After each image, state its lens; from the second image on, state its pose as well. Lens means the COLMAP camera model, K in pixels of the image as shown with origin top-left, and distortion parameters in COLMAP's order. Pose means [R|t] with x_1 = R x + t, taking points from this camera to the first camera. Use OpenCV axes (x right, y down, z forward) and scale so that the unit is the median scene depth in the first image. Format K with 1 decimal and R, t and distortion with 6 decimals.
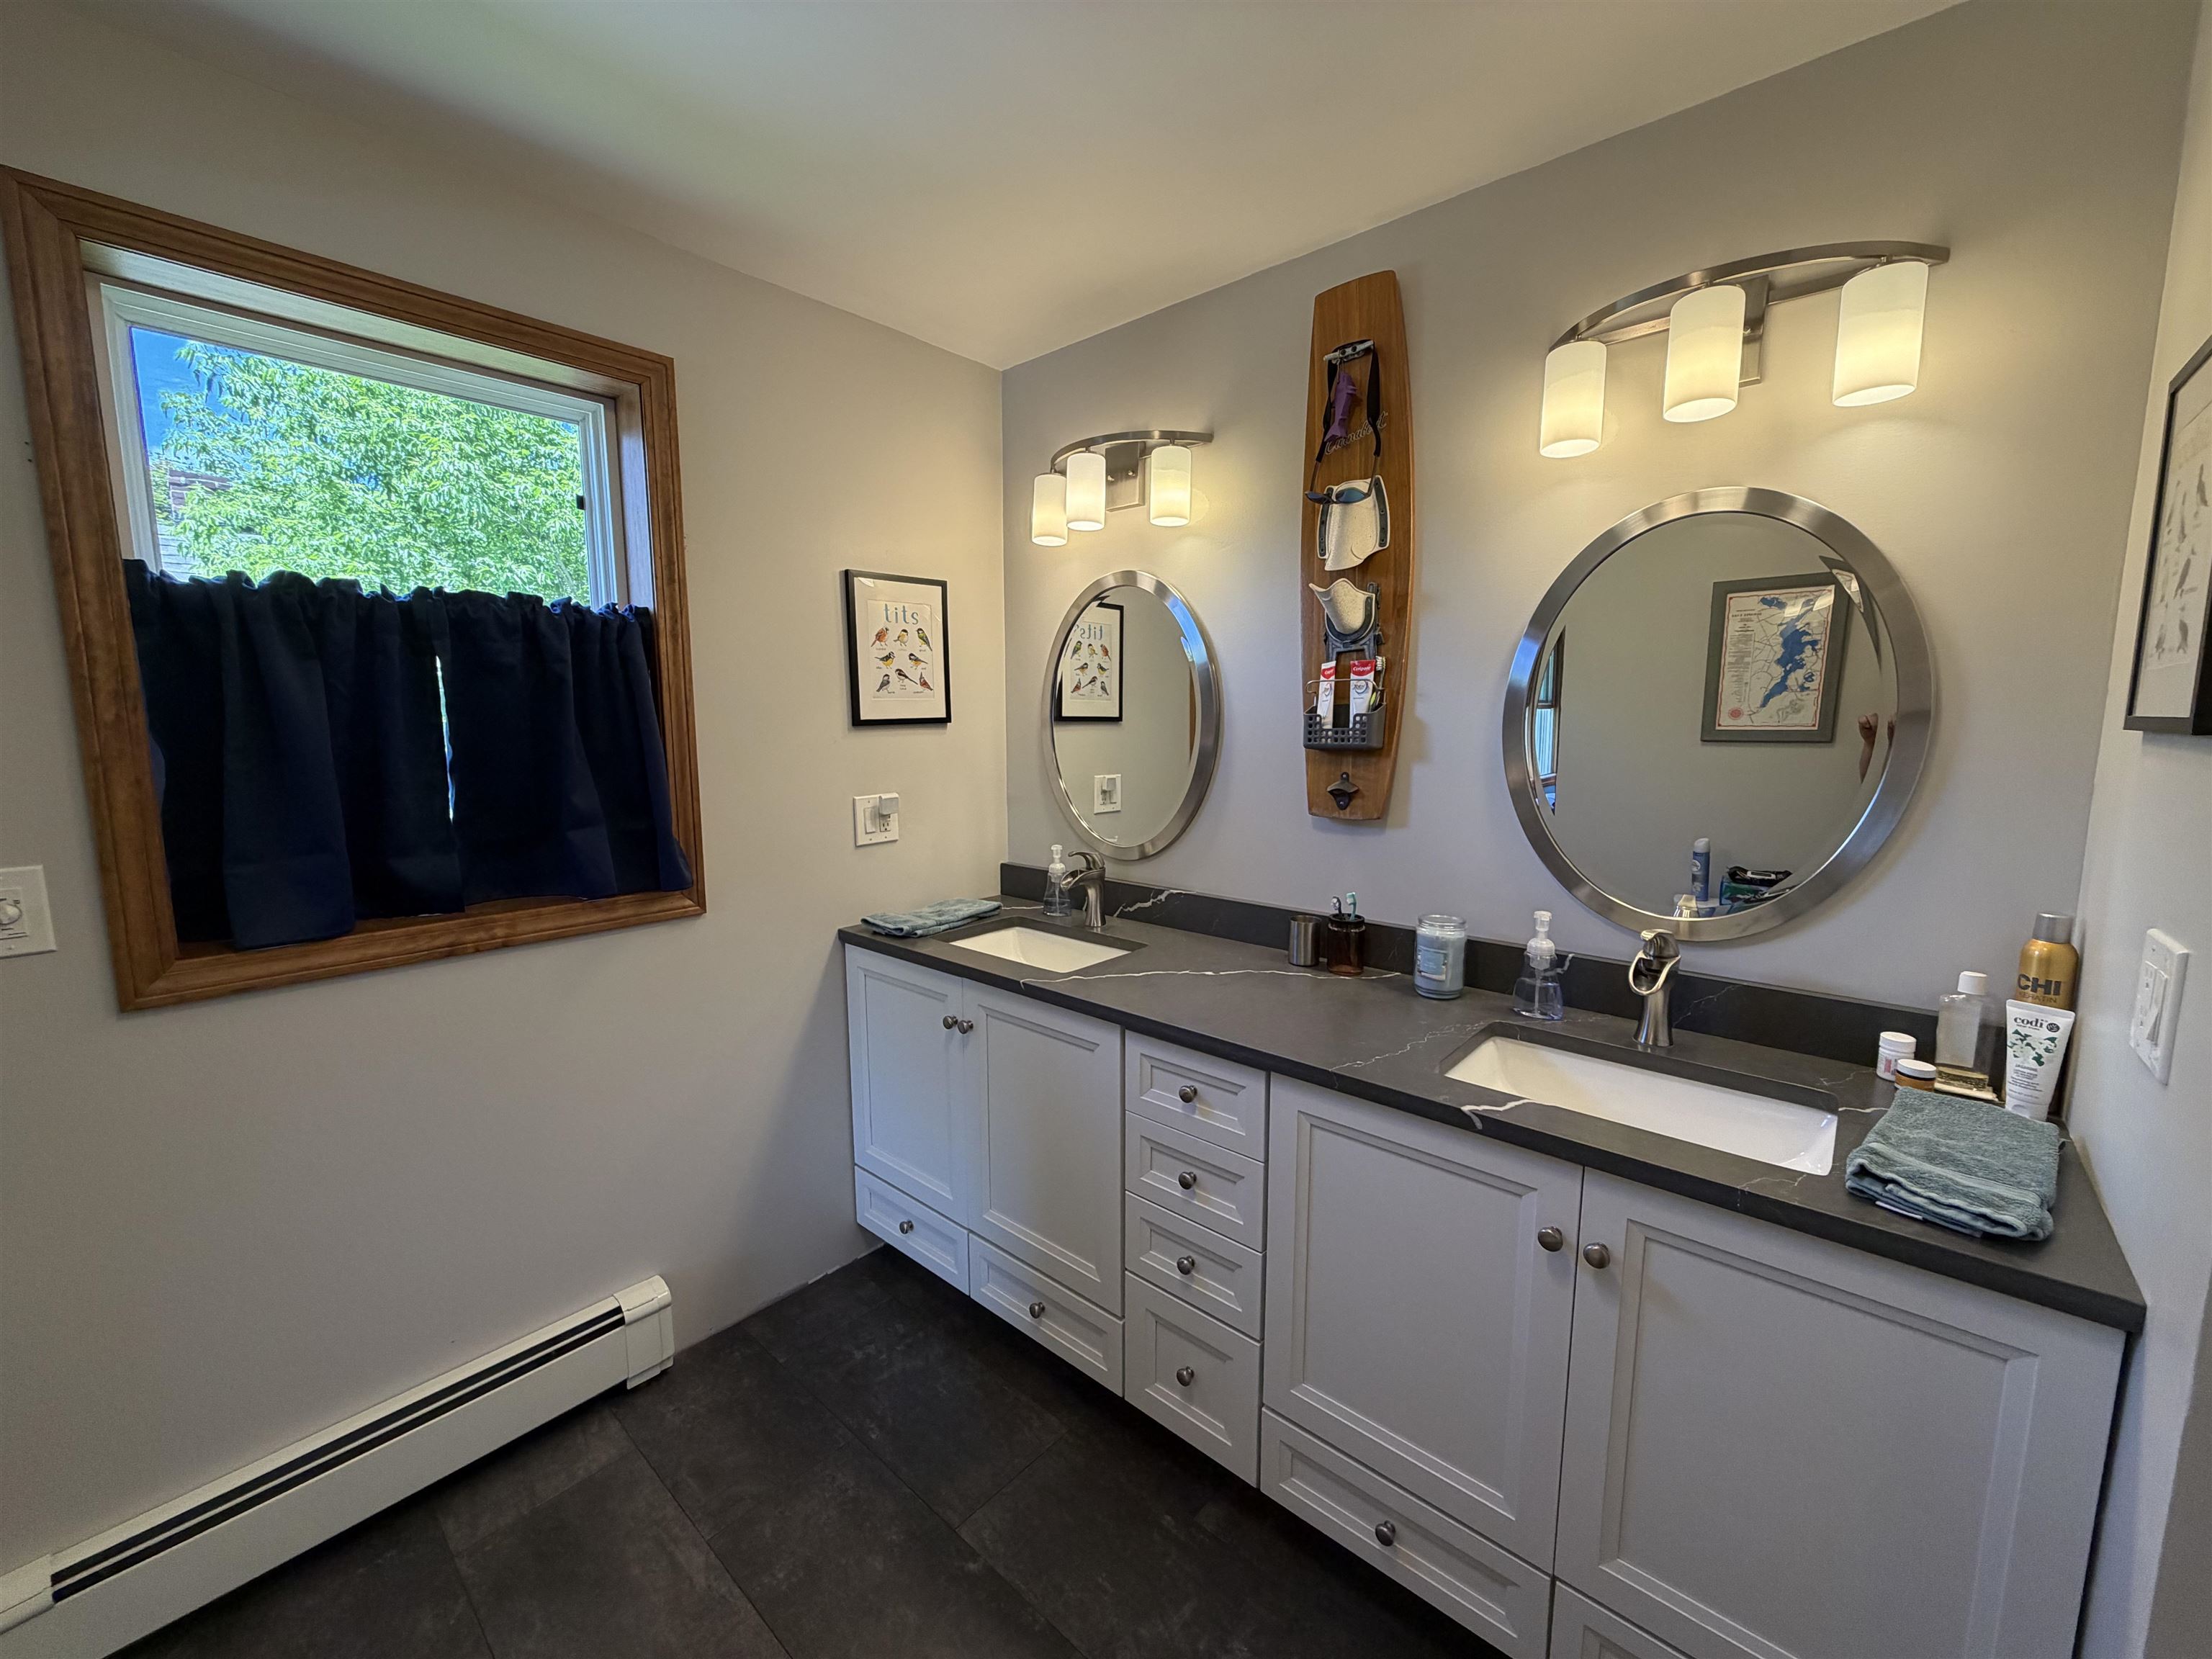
lens RADIAL K [[899.5, 0, 1106.0], [0, 899.5, 829.5], [0, 0, 1]] dist [-0.000751, -0.000045]
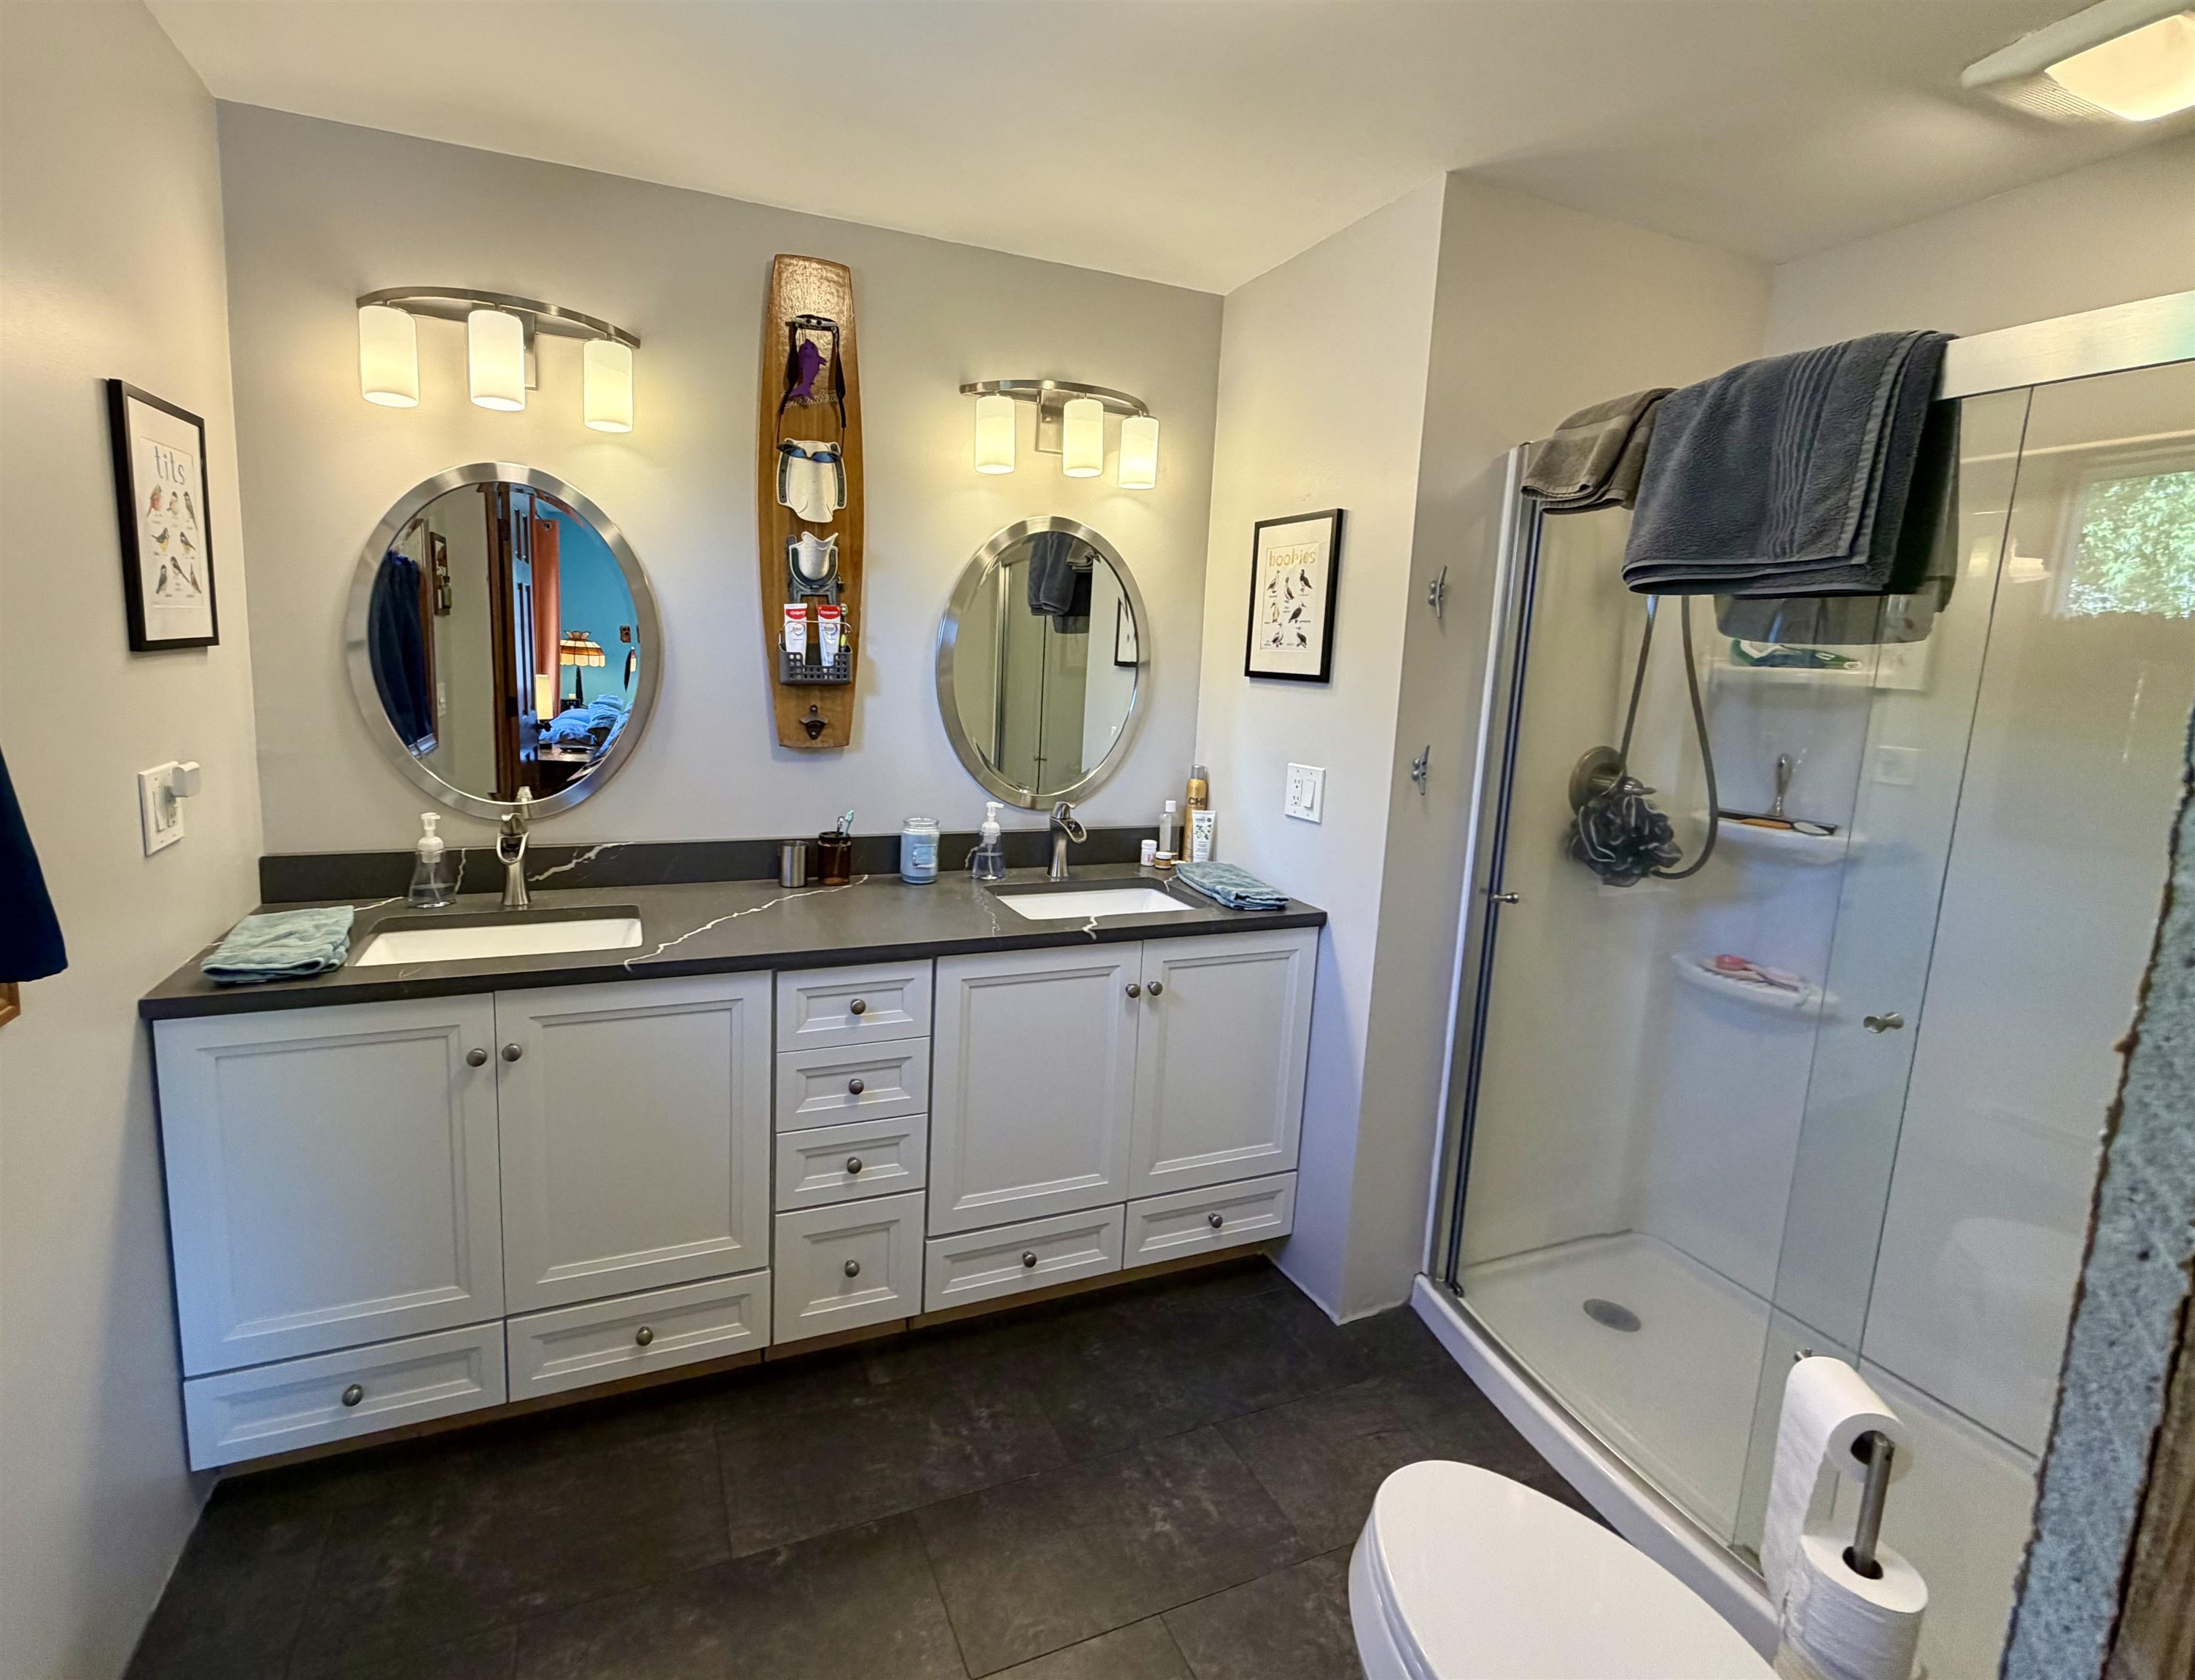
lens RADIAL K [[992.3, 0, 1031.0], [0, 992.3, 797.4], [0, 0, 1]] dist [0.004400, 0.000169]
pose [[0.438159, -0.113533, 0.891699, -0.739521], [0.076147, 0.993114, 0.089028, -0.041109], [-0.895667, 0.028892, 0.443787, 0.233970]]
